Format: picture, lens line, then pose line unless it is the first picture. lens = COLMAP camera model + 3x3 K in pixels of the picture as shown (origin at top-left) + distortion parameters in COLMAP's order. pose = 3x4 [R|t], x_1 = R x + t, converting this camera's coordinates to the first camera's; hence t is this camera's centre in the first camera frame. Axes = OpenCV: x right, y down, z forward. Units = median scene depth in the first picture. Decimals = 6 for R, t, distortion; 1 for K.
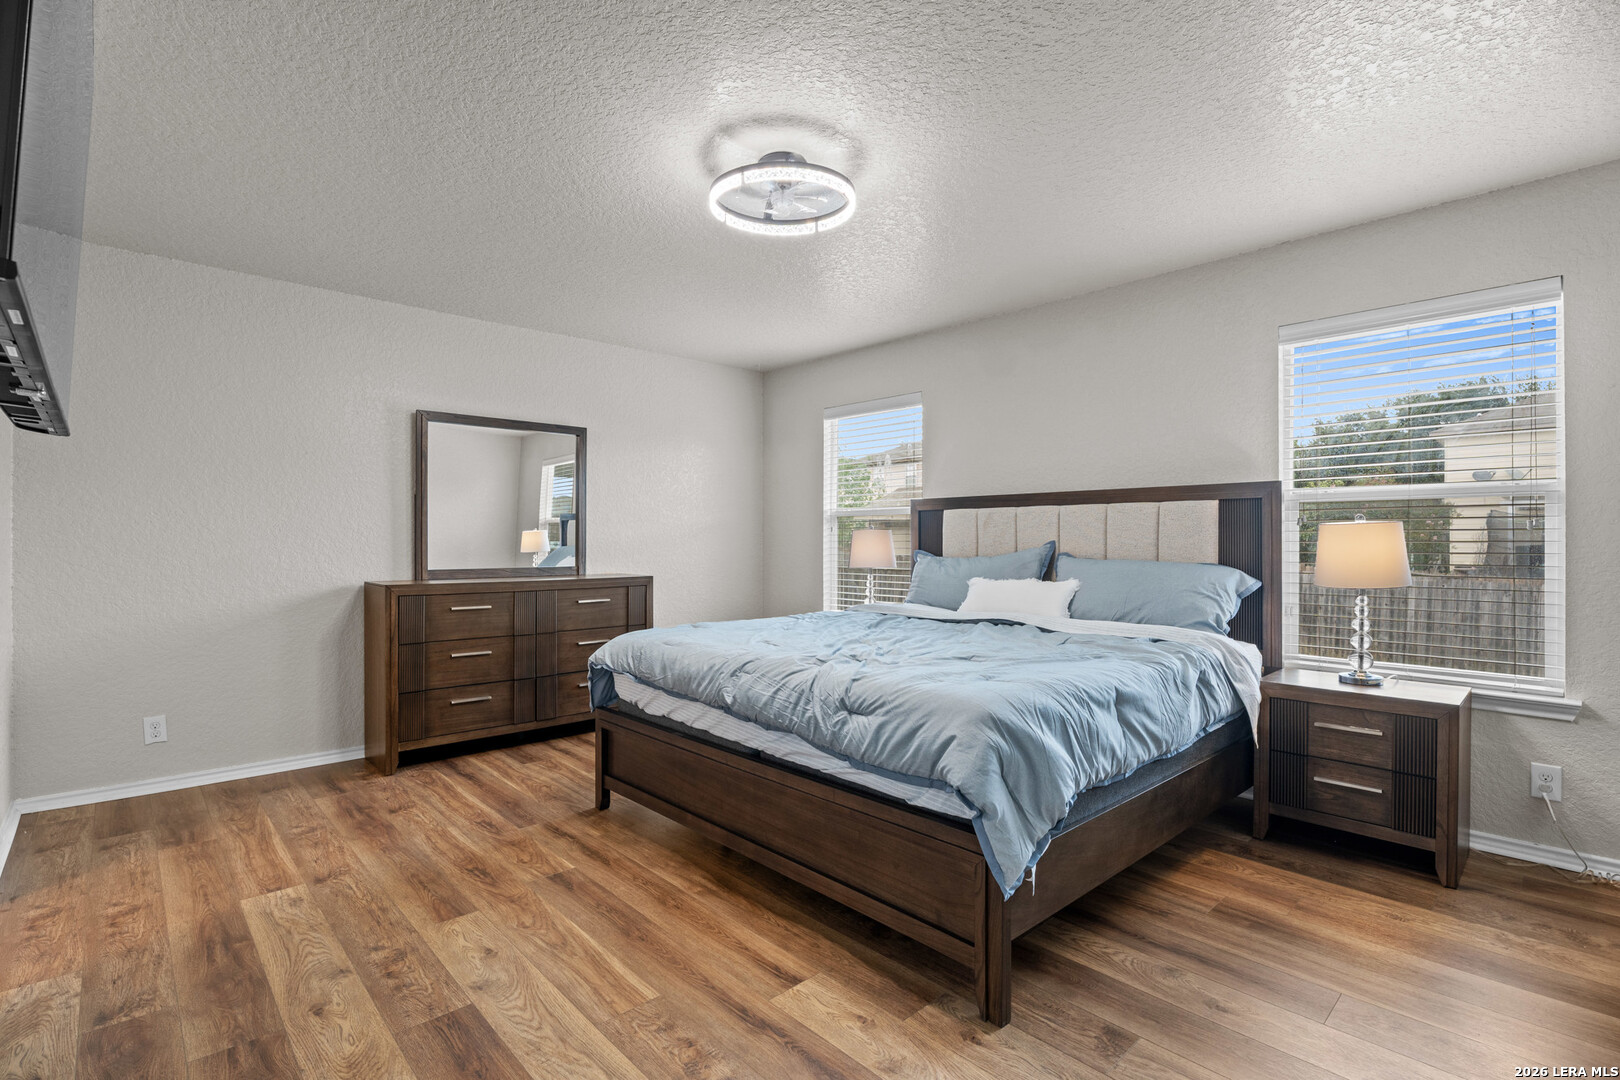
lens RADIAL K [[749.2, 0, 810.0], [0, 749.2, 540.0], [0, 0, 1]] dist [-0.058905, -0.000076]
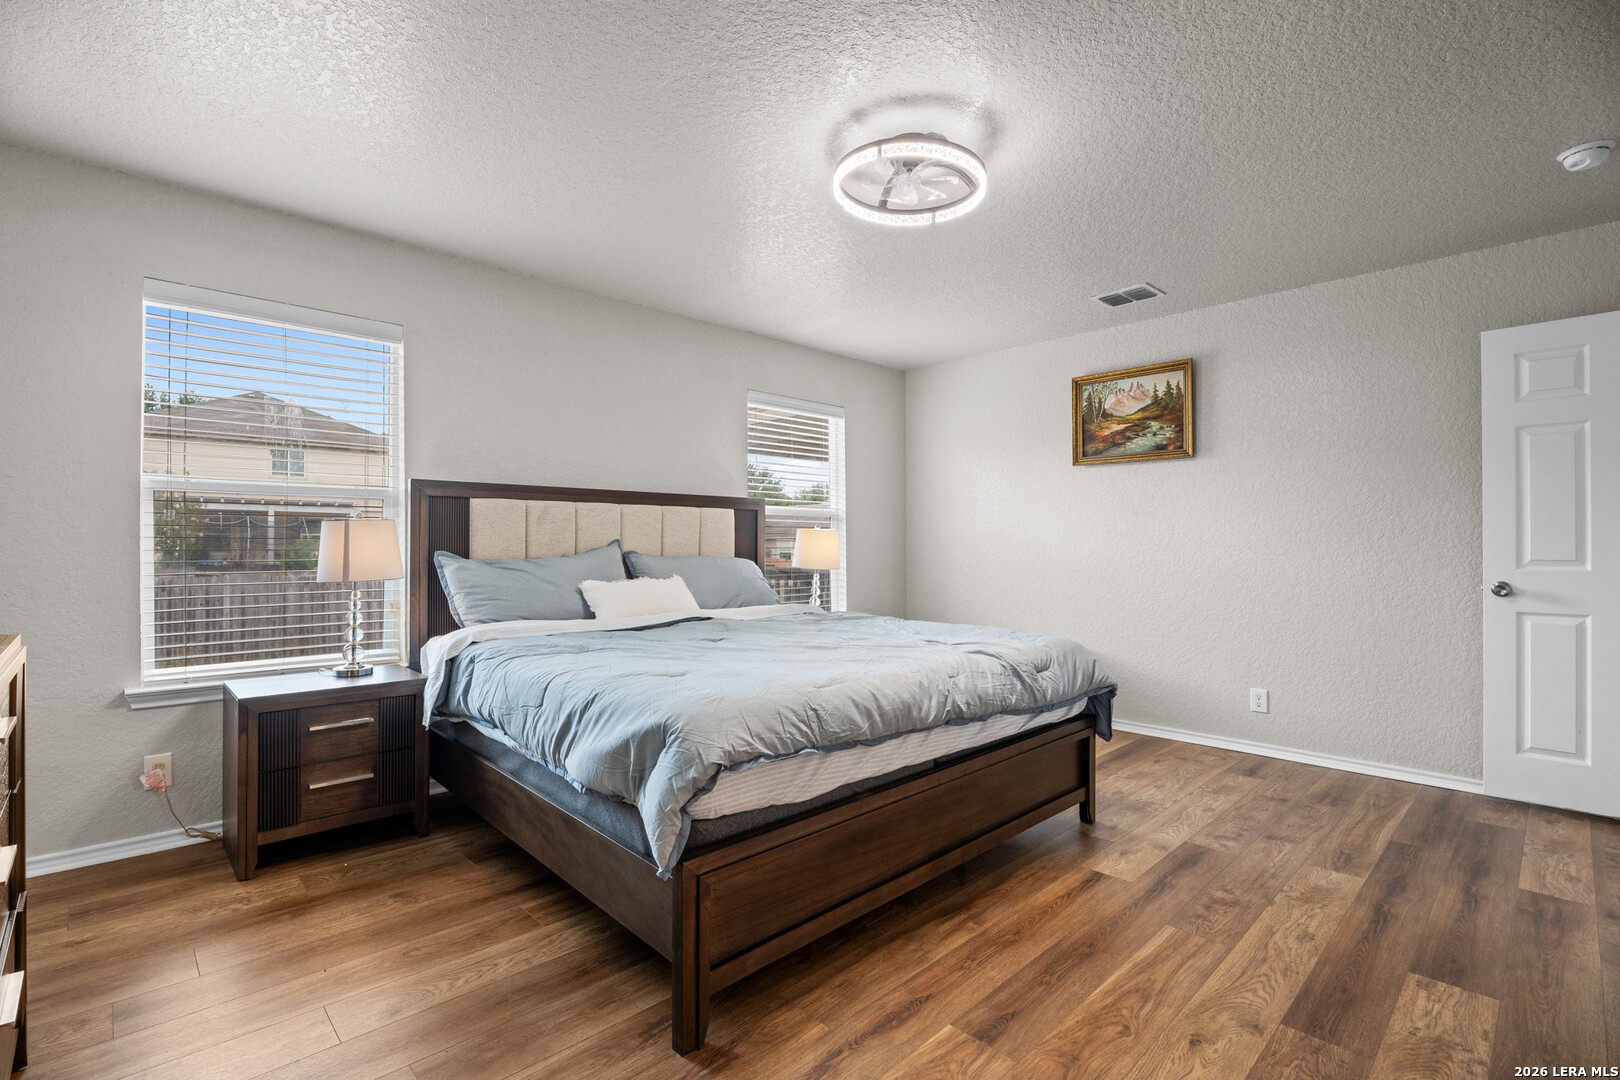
lens RADIAL K [[747.9, 0, 810.0], [0, 747.9, 540.0], [0, 0, 1]] dist [0.002138, -0.014410]
pose [[-0.017692, -0.001615, 0.999842, -1.035939], [-0.005855, 0.999982, 0.001511, -0.001387], [-0.999826, -0.005828, -0.017701, 1.180733]]
